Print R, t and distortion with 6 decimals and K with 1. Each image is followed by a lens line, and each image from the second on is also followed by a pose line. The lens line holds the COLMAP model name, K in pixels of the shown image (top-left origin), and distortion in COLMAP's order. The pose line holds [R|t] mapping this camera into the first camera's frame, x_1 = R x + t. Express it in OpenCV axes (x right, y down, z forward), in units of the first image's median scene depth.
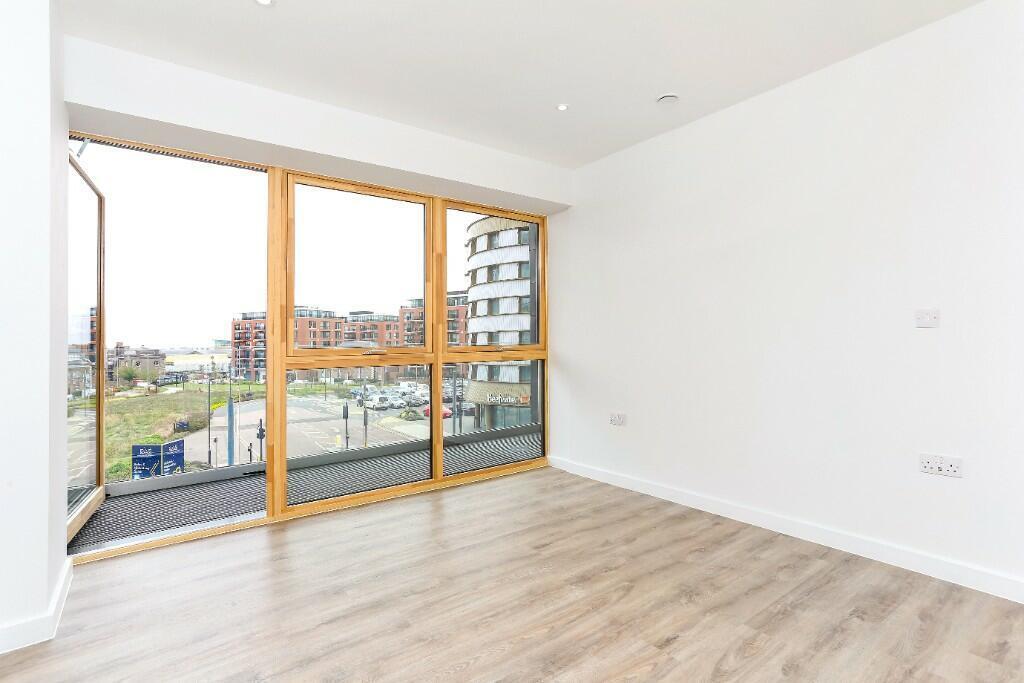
lens RADIAL K [[506.2, 0, 503.7], [0, 506.2, 343.7], [0, 0, 1]] dist [-0.024236, 0.013171]
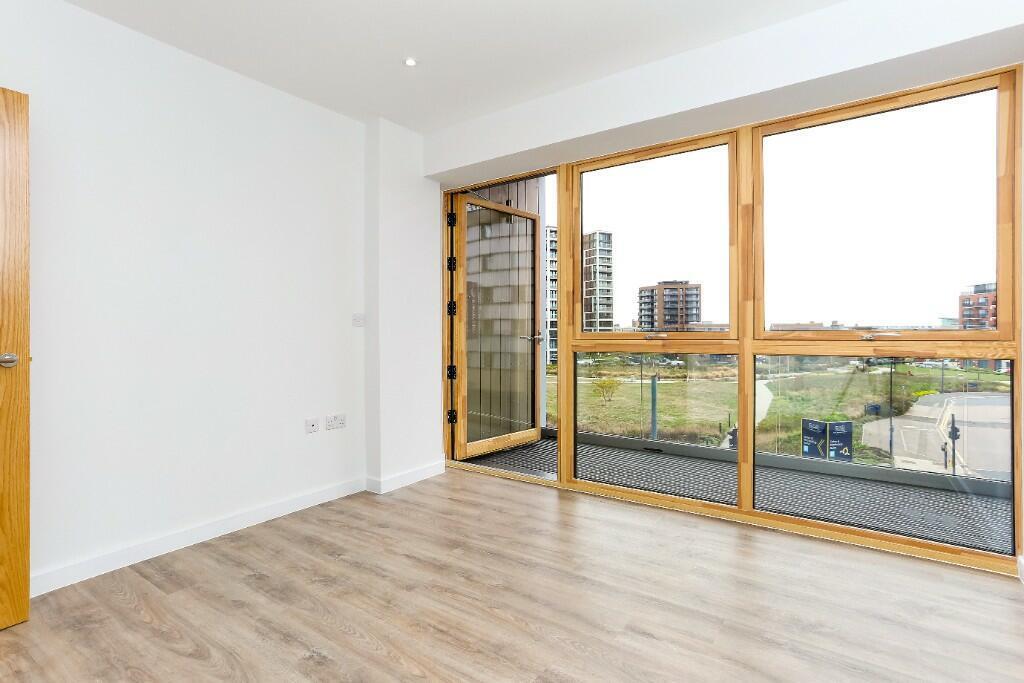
lens RADIAL K [[506.2, 0, 509.5], [0, 506.2, 338.3], [0, 0, 1]] dist [-0.024236, 0.013171]
pose [[0.315584, 0.031922, -0.948361, 0.783080], [-0.001237, 0.999447, 0.033230, -0.016098], [0.948897, -0.009314, 0.315449, 0.759904]]
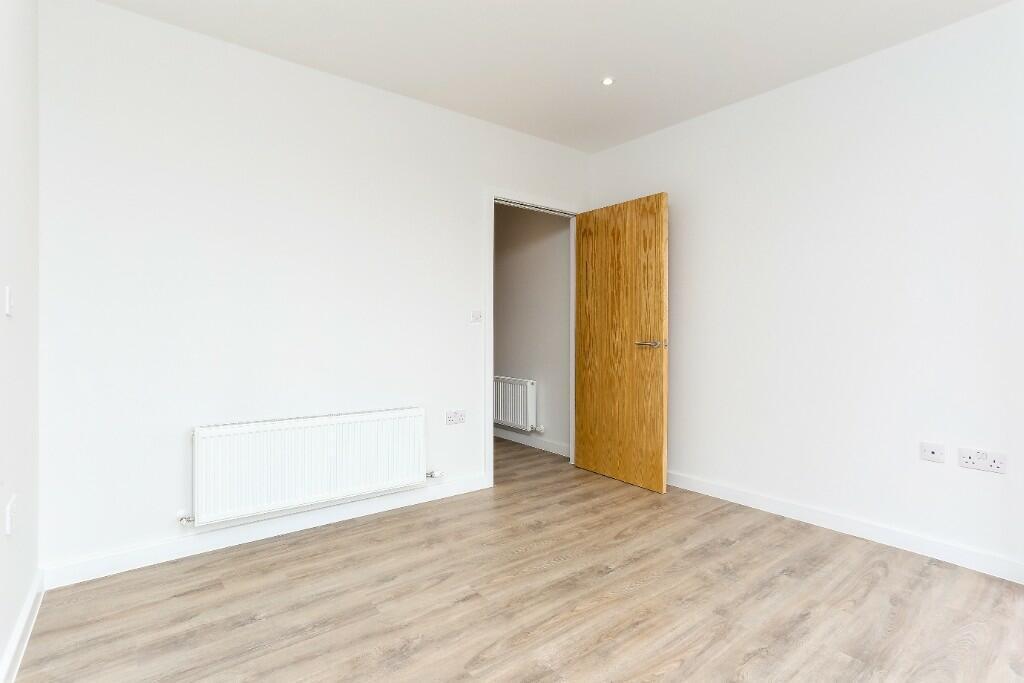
lens RADIAL K [[506.2, 0, 514.2], [0, 506.2, 335.5], [0, 0, 1]] dist [-0.024236, 0.013171]
pose [[-0.999146, 0.011152, -0.039776, 0.212968], [0.010551, 0.999827, 0.015306, -0.002938], [0.039940, 0.014873, -0.999091, 1.724478]]
